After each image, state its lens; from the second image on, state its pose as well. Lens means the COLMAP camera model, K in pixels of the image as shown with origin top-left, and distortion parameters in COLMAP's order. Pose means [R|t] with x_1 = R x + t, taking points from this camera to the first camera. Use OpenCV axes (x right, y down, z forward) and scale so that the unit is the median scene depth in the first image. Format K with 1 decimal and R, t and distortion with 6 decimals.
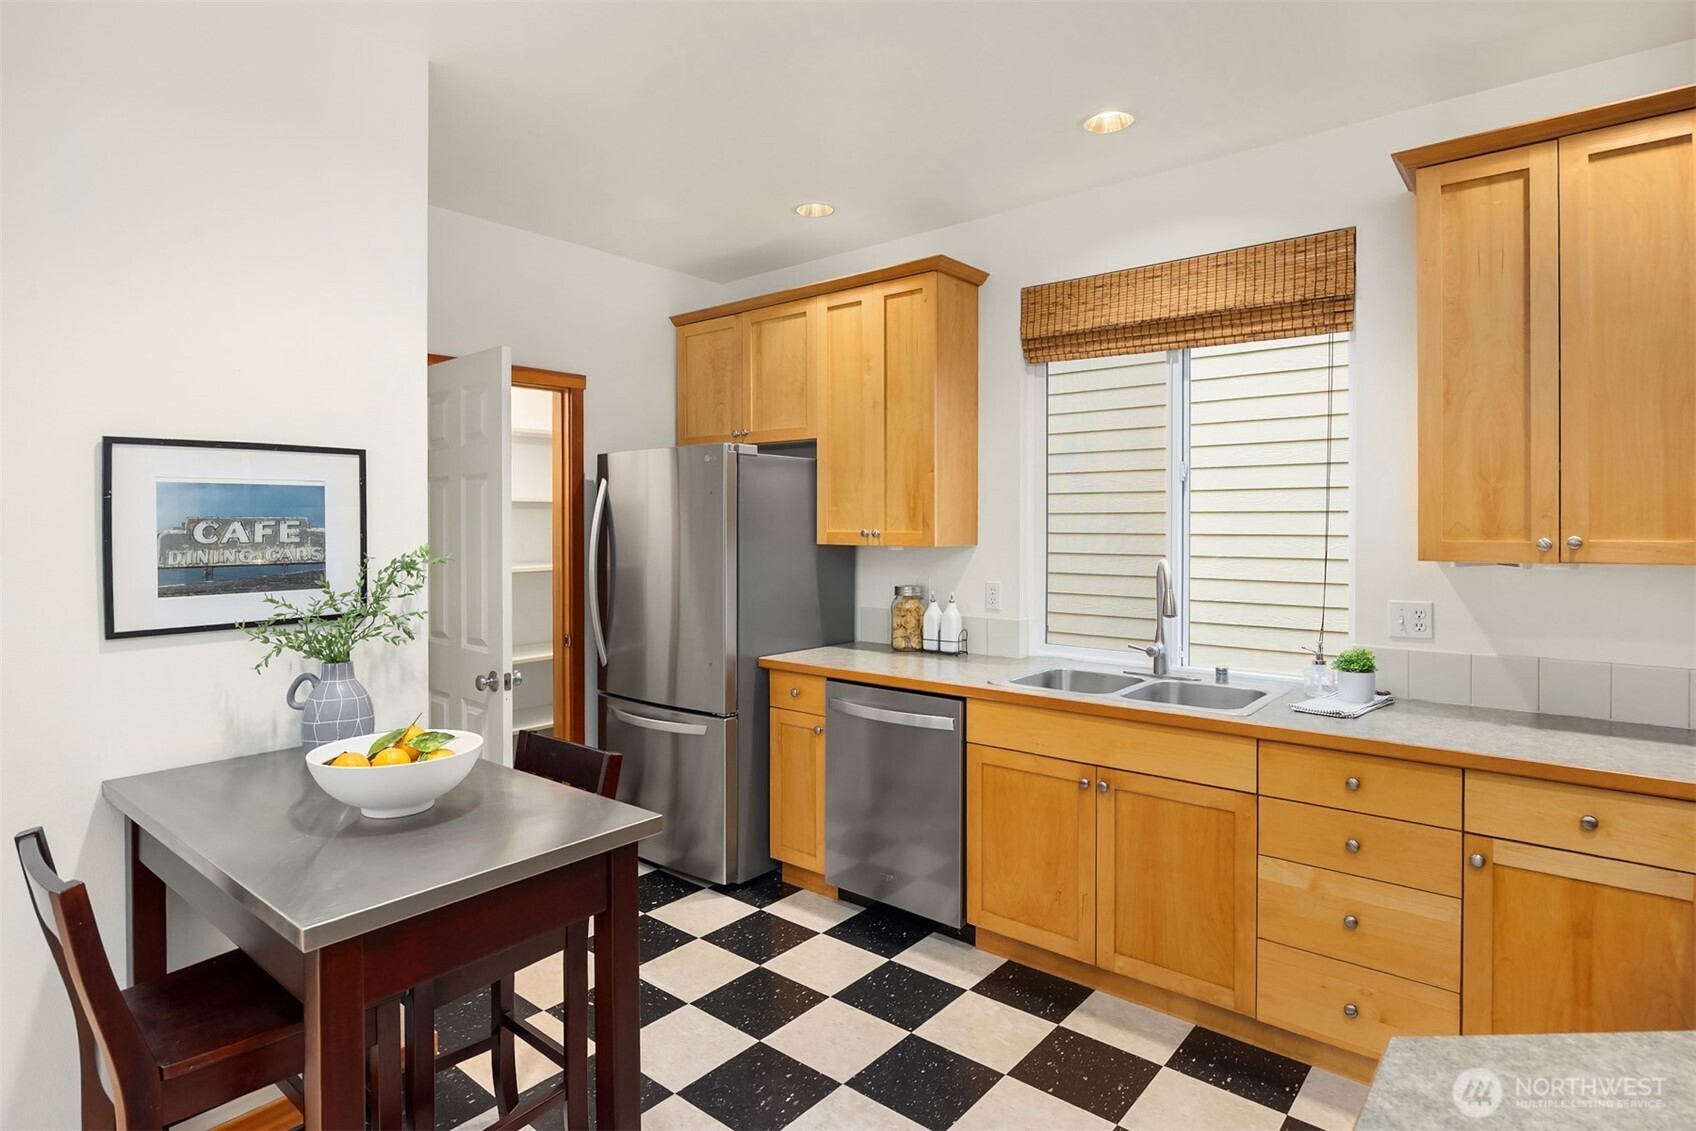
lens RADIAL K [[924.7, 0, 828.5], [0, 924.7, 527.1], [0, 0, 1]] dist [0.016649, 0.000341]
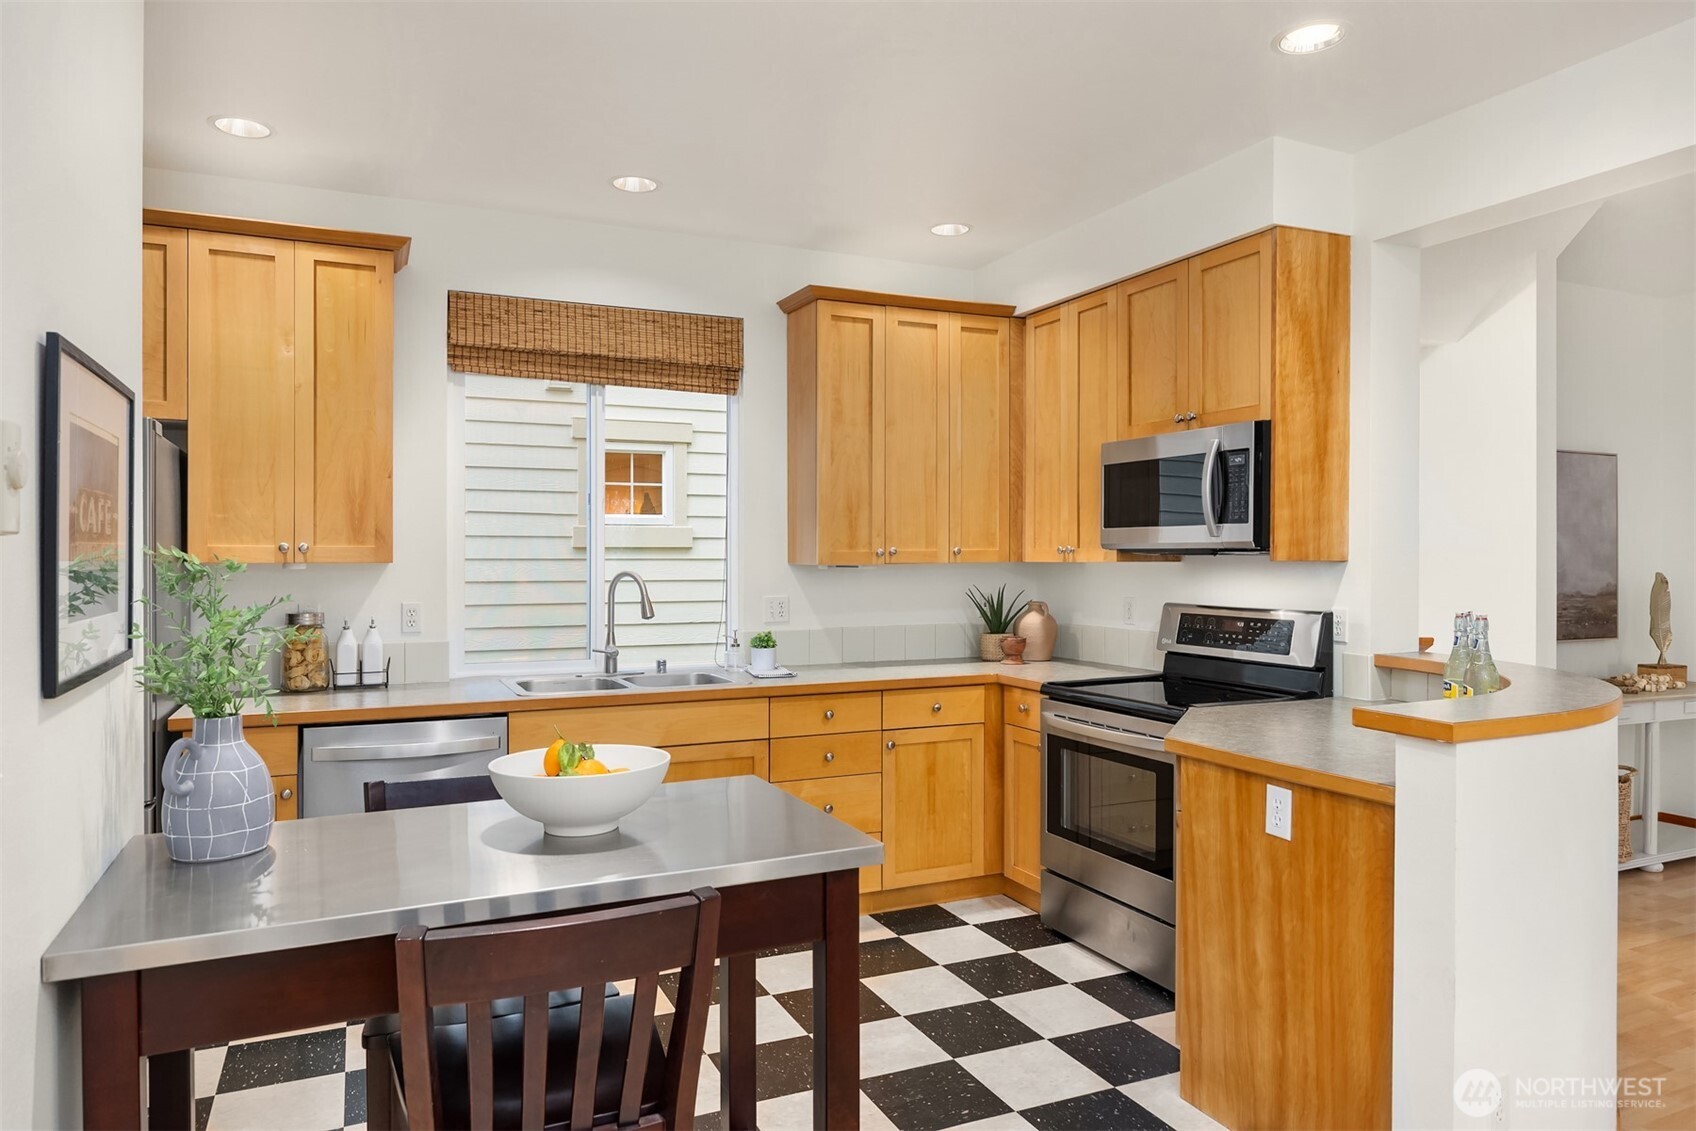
lens RADIAL K [[1100.1, 0, 851.3], [0, 1100.1, 564.0], [0, 0, 1]] dist [0.002014, 0.003730]
pose [[0.416388, -0.004026, 0.909178, -0.706451], [0.005743, 0.999982, 0.001798, 0.024656], [-0.909169, 0.004473, 0.416403, 0.175121]]
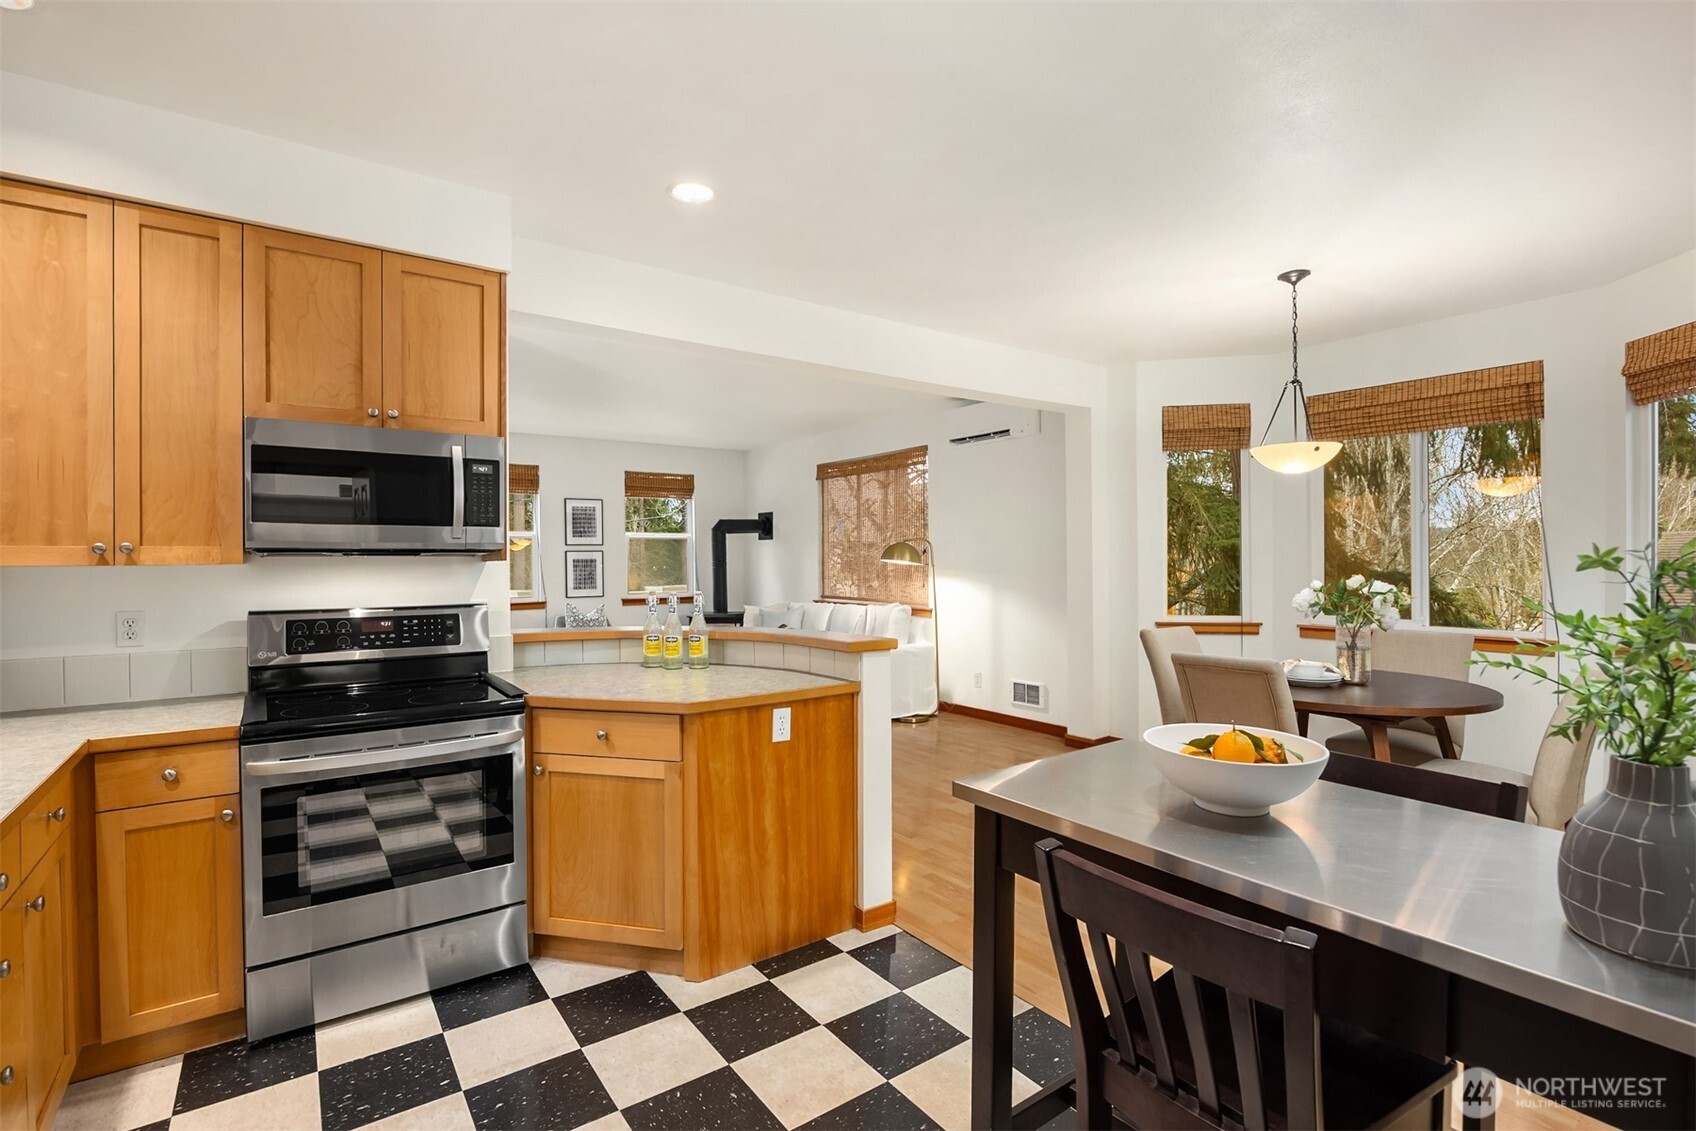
lens RADIAL K [[780.6, 0, 846.5], [0, 780.6, 560.9], [0, 0, 1]] dist [-0.019322, 0.001872]
pose [[-0.973970, 0.006348, 0.226587, -0.144813], [0.008273, 0.999937, 0.007544, 0.022789], [-0.226525, 0.009222, -0.973962, 0.999395]]
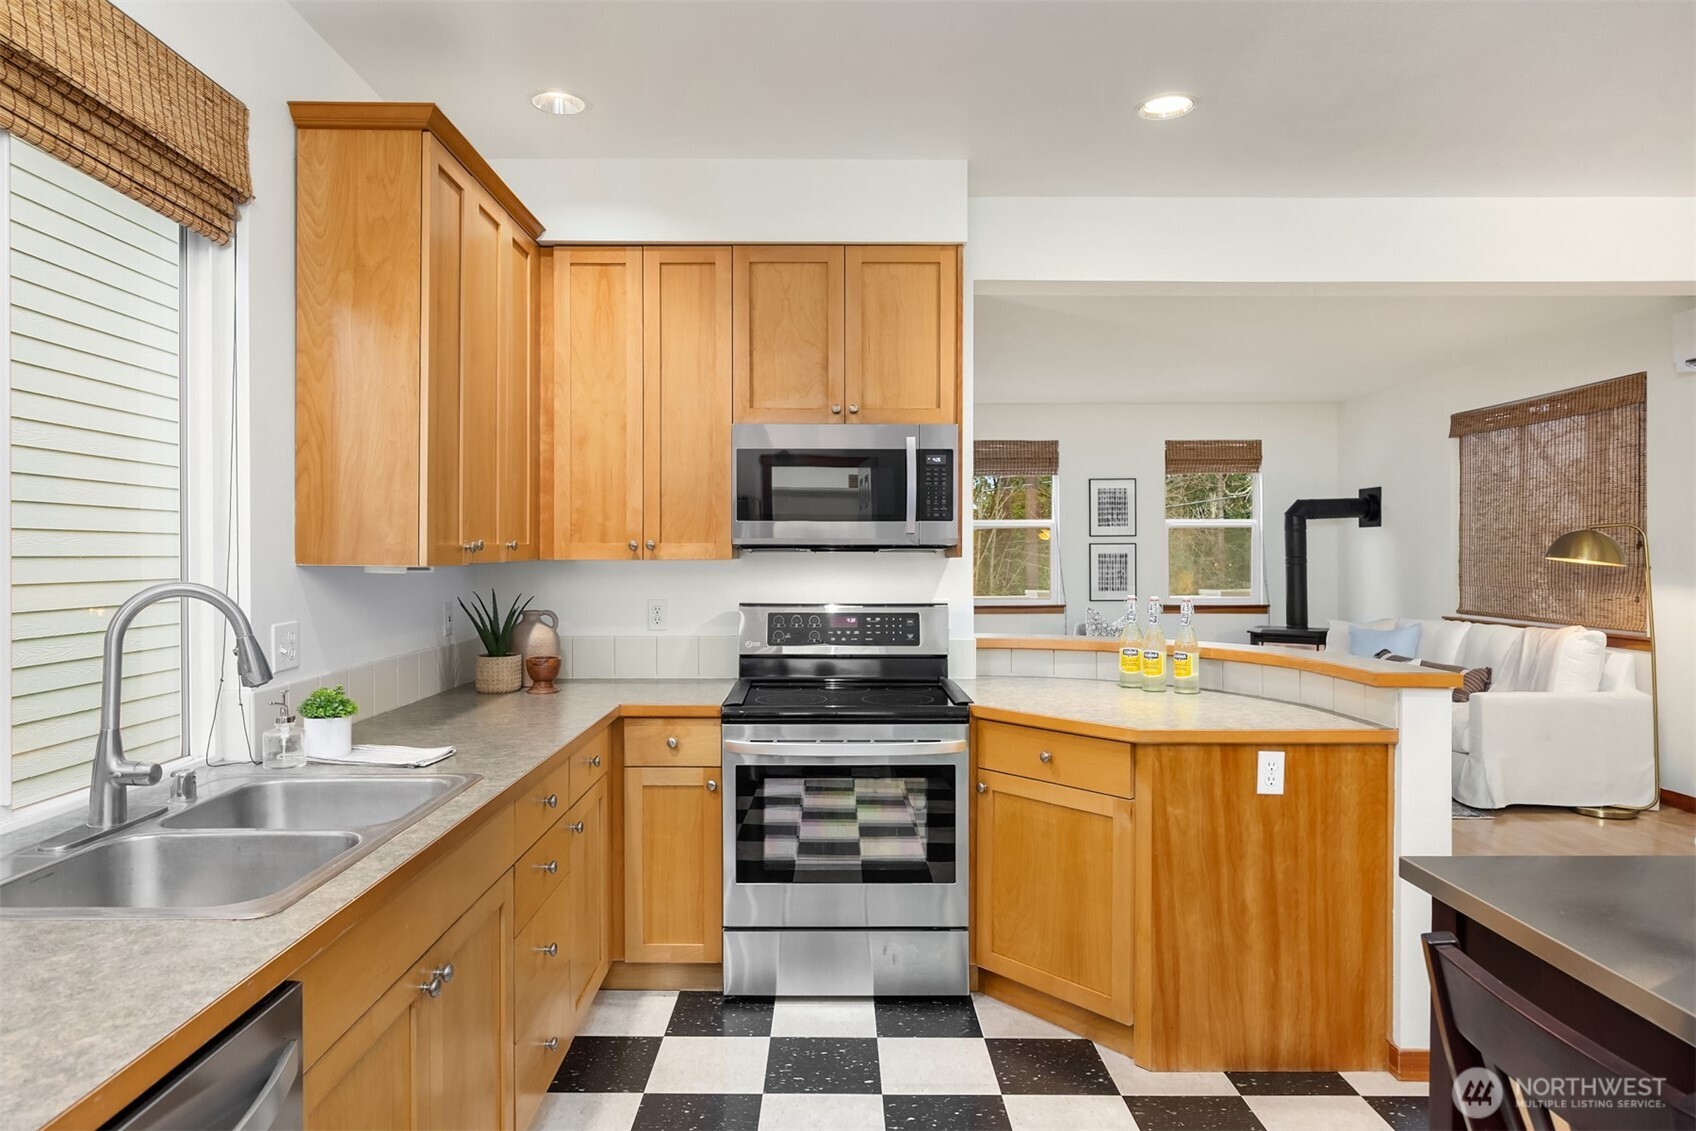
lens RADIAL K [[1018.9, 0, 831.4], [0, 1018.9, 556.1], [0, 0, 1]] dist [-0.006107, 0.003360]
pose [[-0.653559, 0.000254, 0.756876, -0.281624], [0.005484, 0.999975, 0.004399, 0.019392], [-0.756856, 0.007026, -0.653544, 1.024581]]
